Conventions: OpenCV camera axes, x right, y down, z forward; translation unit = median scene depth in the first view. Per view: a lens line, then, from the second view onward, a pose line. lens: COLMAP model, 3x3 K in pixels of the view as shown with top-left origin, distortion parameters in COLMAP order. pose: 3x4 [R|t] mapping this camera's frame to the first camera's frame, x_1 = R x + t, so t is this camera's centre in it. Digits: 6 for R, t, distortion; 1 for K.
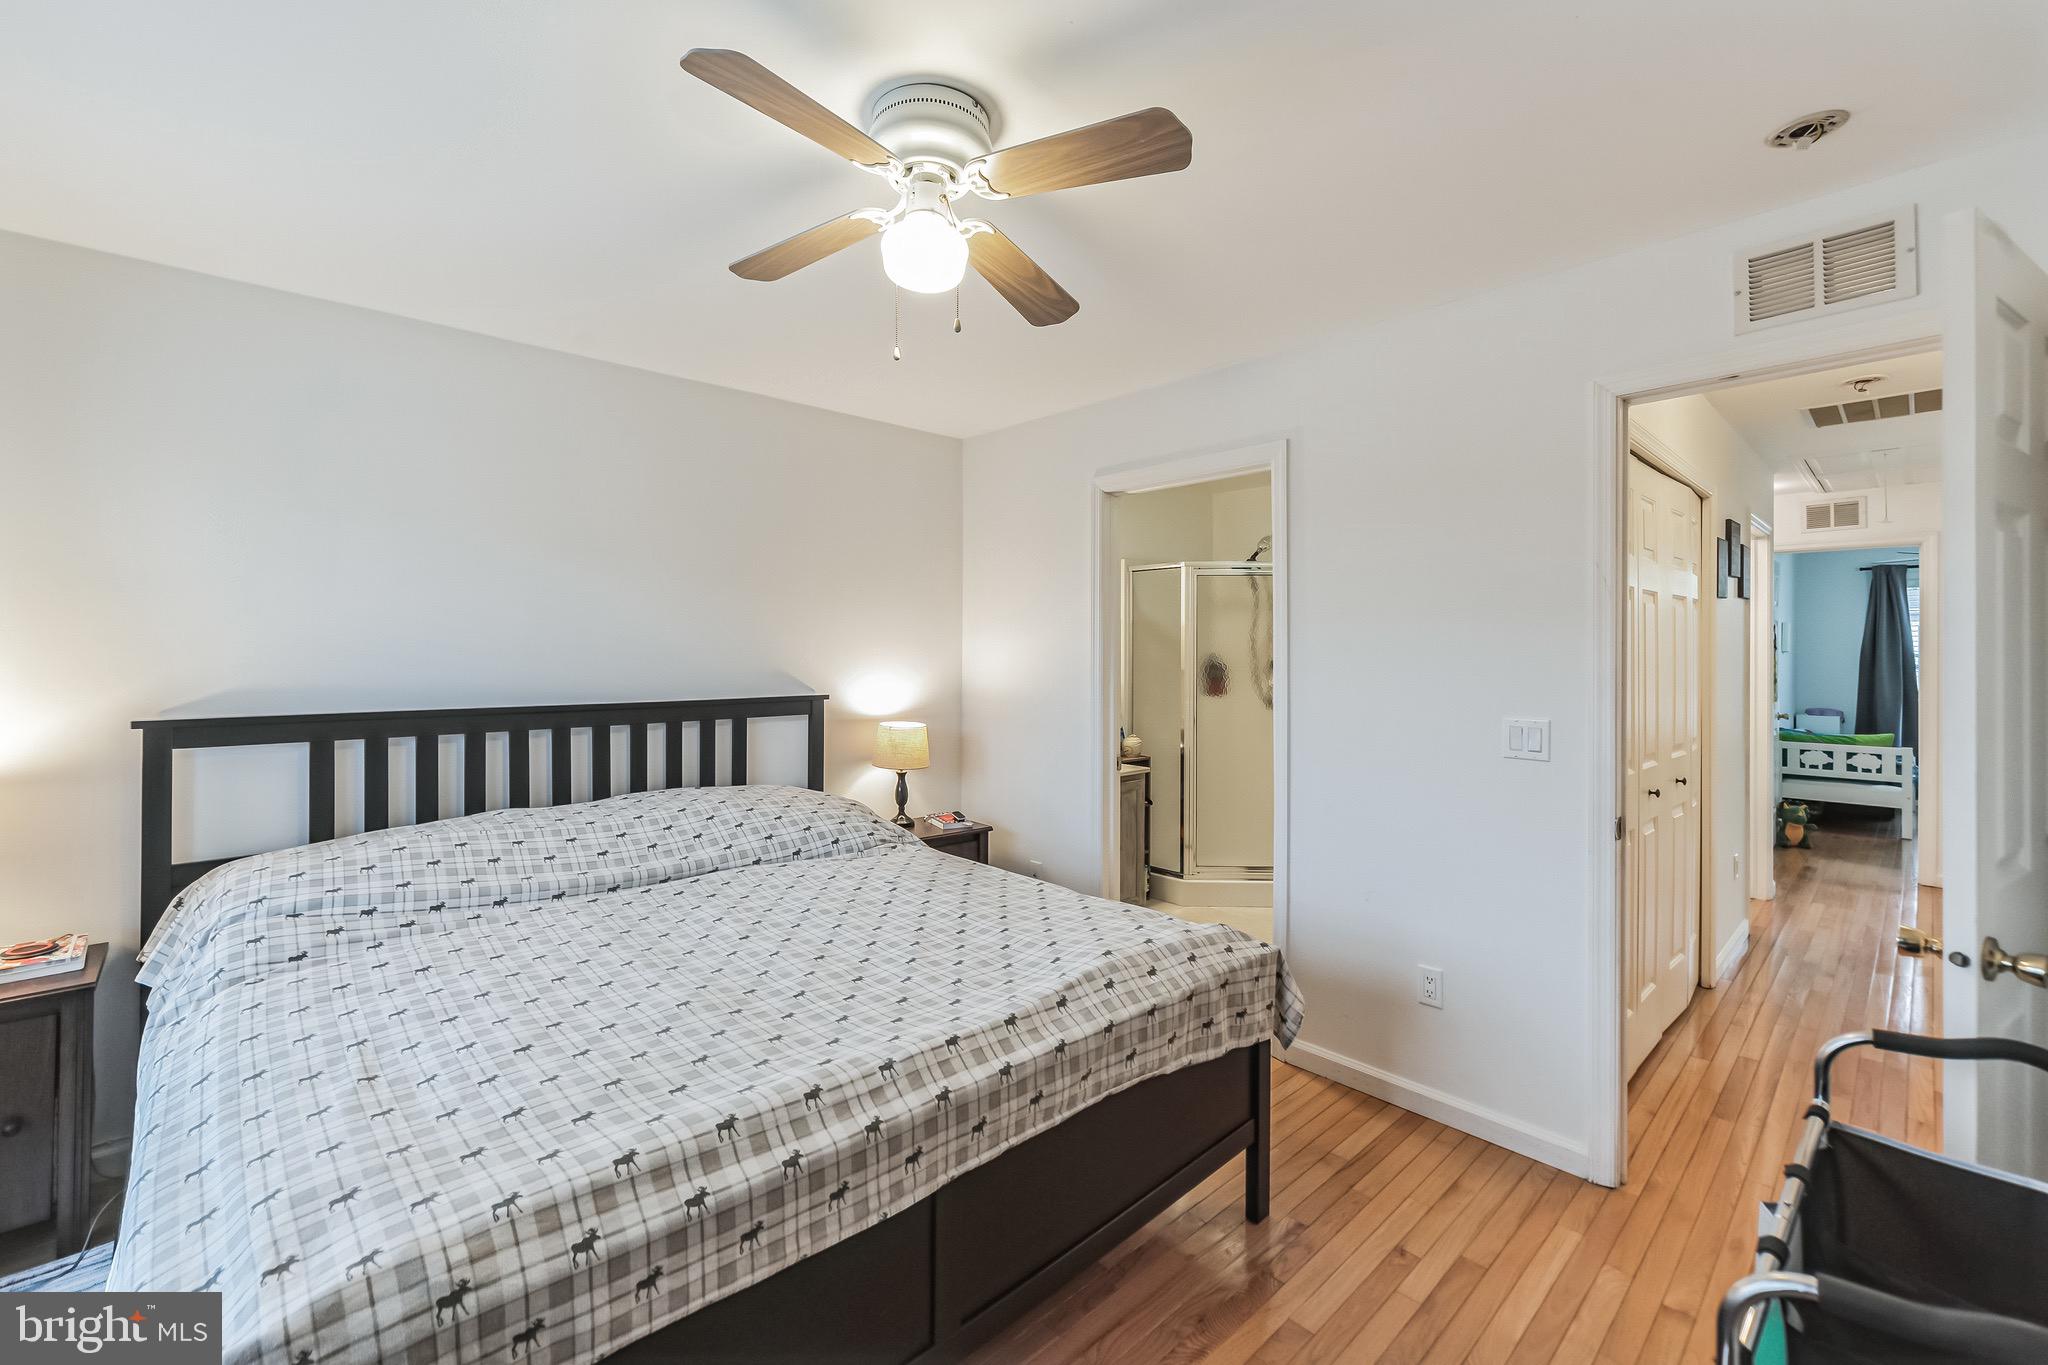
lens RADIAL K [[840.9, 0, 1013.6], [0, 840.9, 653.5], [0, 0, 1]] dist [0.000150, -0.000085]
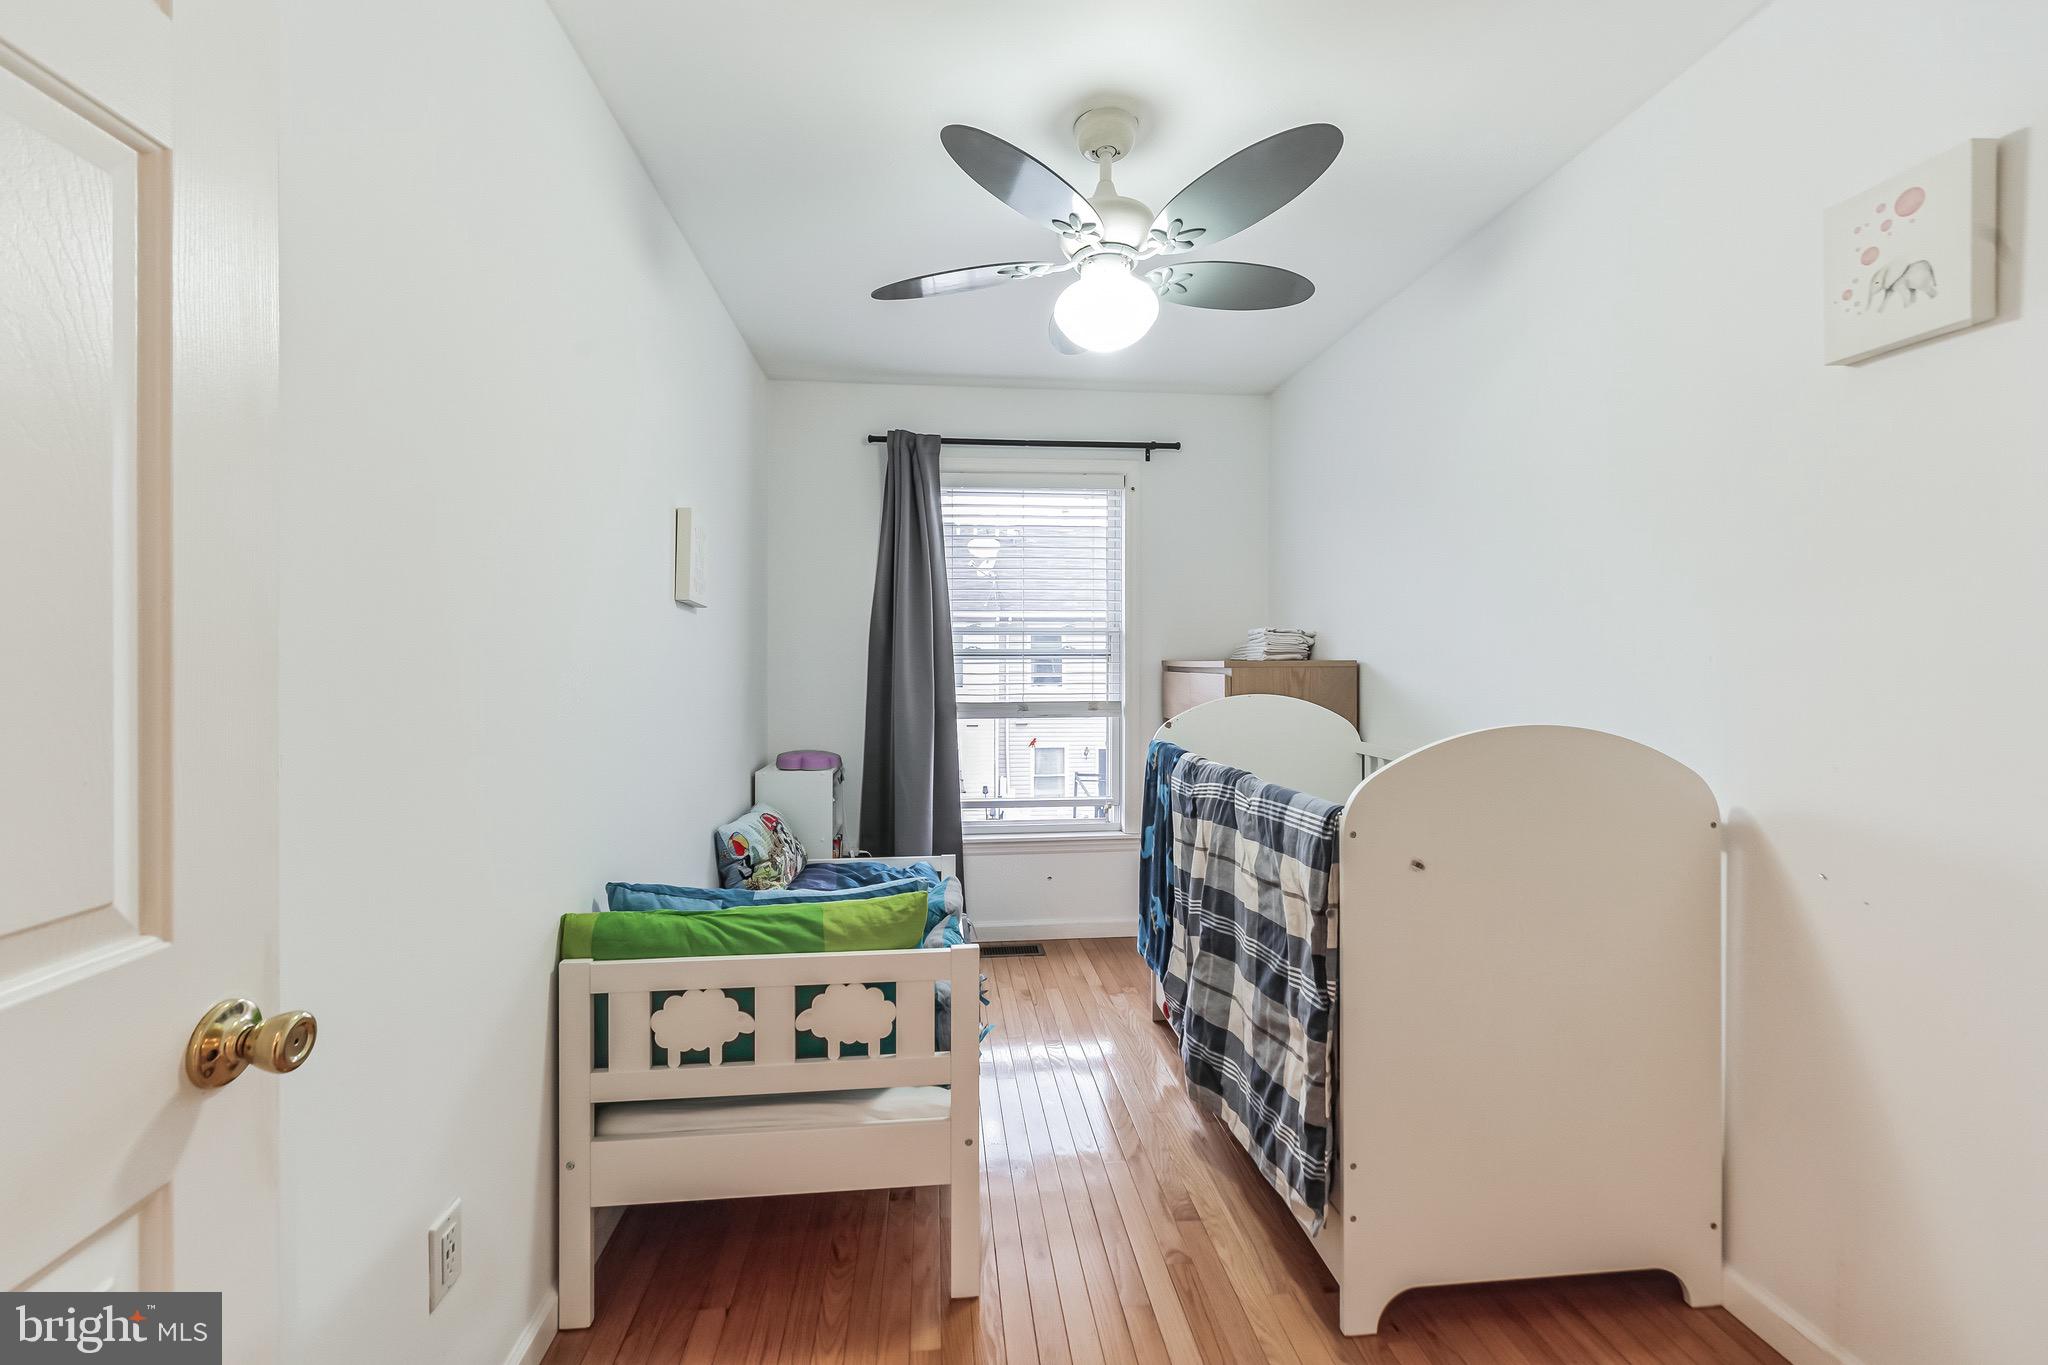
lens RADIAL K [[840.9, 0, 1013.6], [0, 840.9, 653.5], [0, 0, 1]] dist [0.000150, -0.000085]
pose [[0.597905, 0.006093, 0.801544, 0.815140], [0.004830, 0.999926, -0.011203, 0.023783], [-0.801552, 0.010570, 0.597831, 0.785582]]
